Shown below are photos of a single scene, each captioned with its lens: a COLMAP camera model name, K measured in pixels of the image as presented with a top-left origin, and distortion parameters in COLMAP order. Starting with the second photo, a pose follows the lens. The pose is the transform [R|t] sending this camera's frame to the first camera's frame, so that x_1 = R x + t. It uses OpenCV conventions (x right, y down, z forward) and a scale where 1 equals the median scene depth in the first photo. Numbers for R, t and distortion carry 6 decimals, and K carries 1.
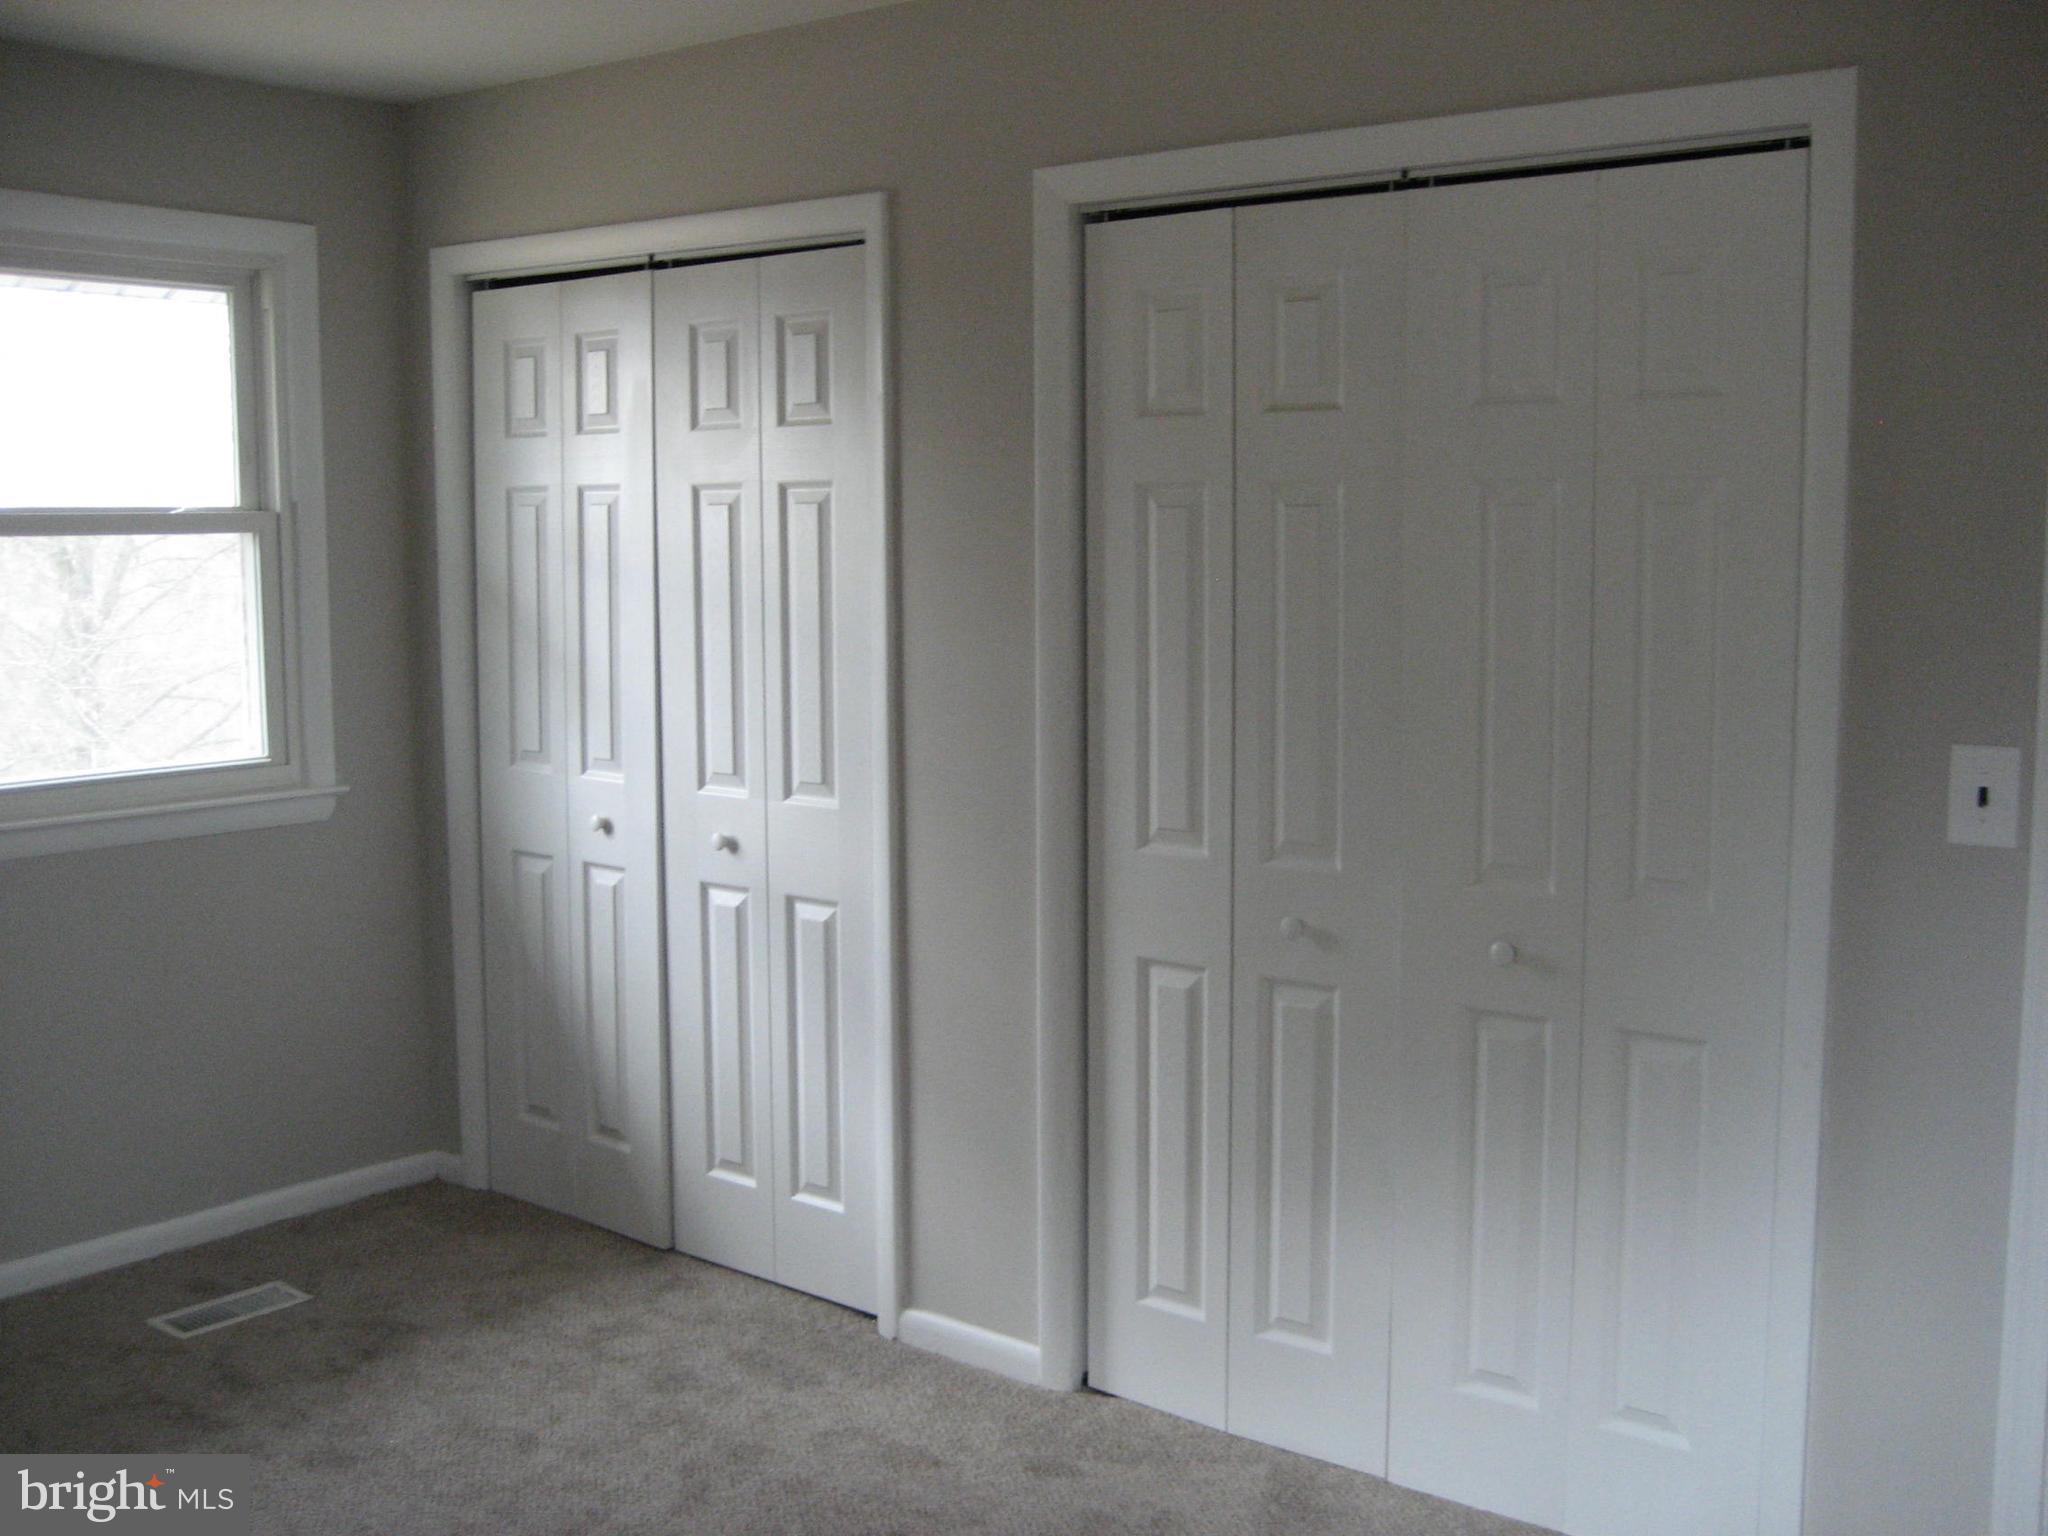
lens RADIAL K [[2133.8, 0, 1027.8], [0, 2133.8, 758.9], [0, 0, 1]] dist [-0.152067, 0.206779]
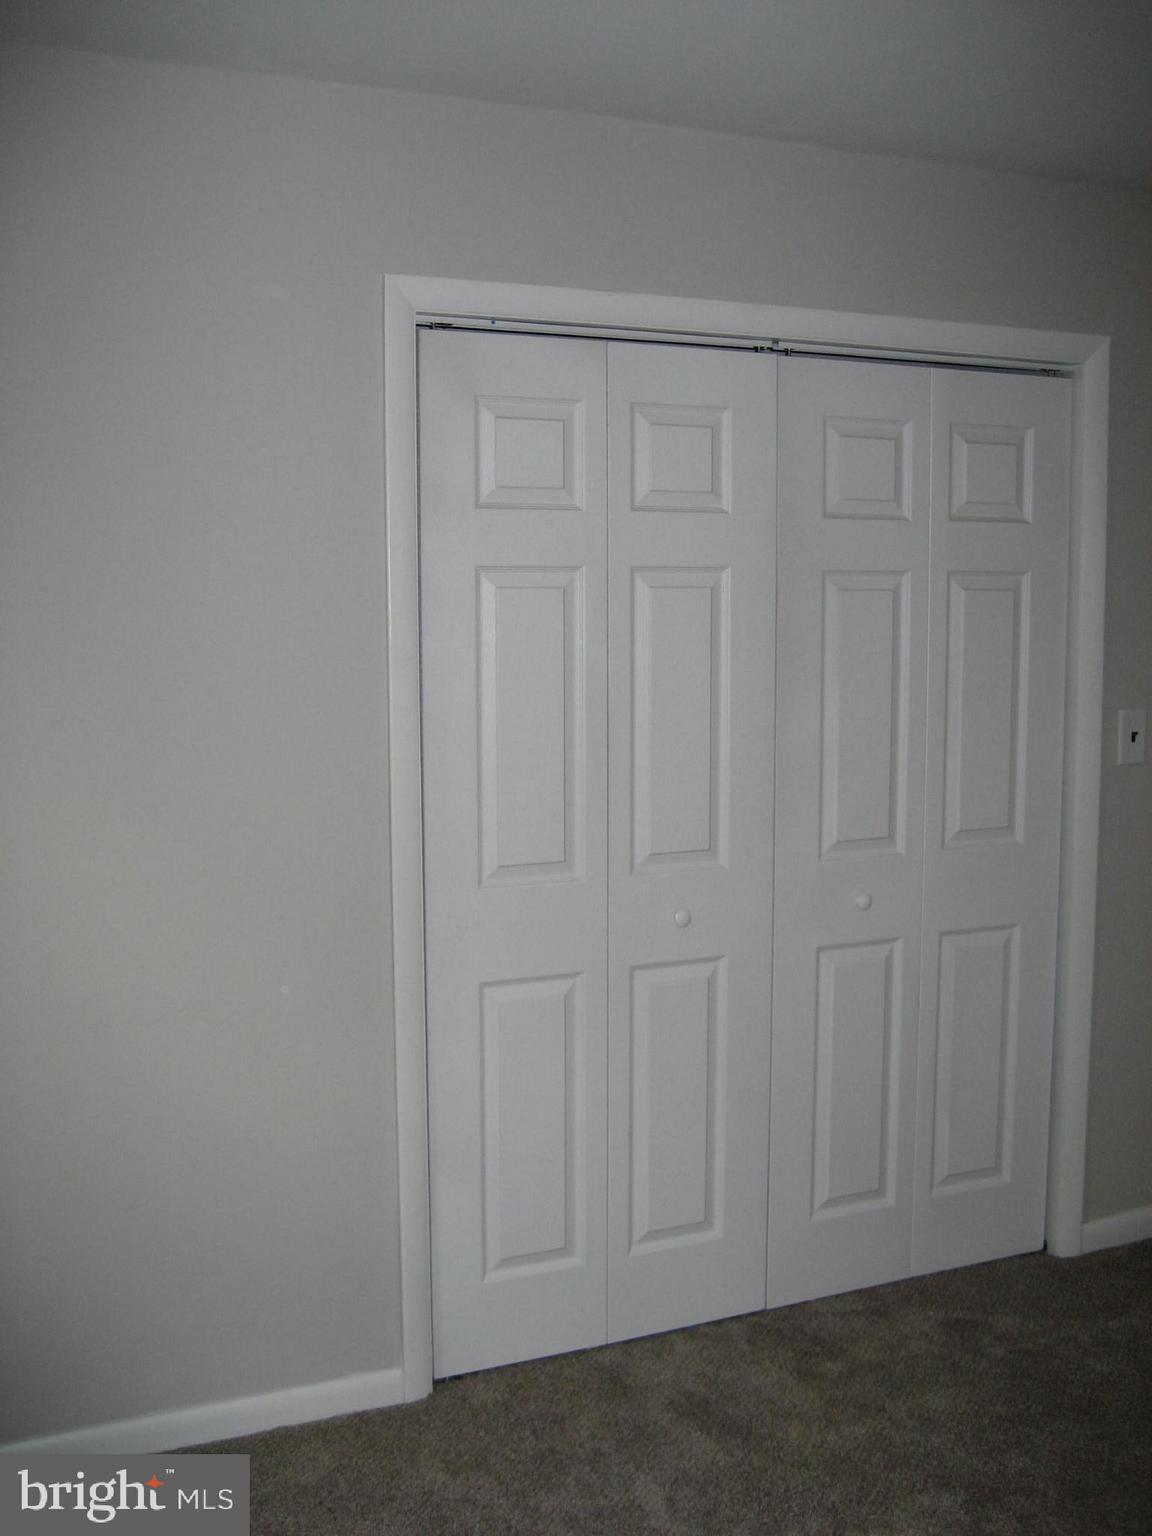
lens RADIAL K [[1600.3, 0, 582.1], [0, 1600.3, 764.6], [0, 0, 1]] dist [-0.152067, 0.206779]
pose [[0.419782, -0.100277, 0.902069, -0.834010], [0.108335, 0.992309, 0.059894, -0.084723], [-0.901136, 0.072583, 0.427417, 0.708714]]
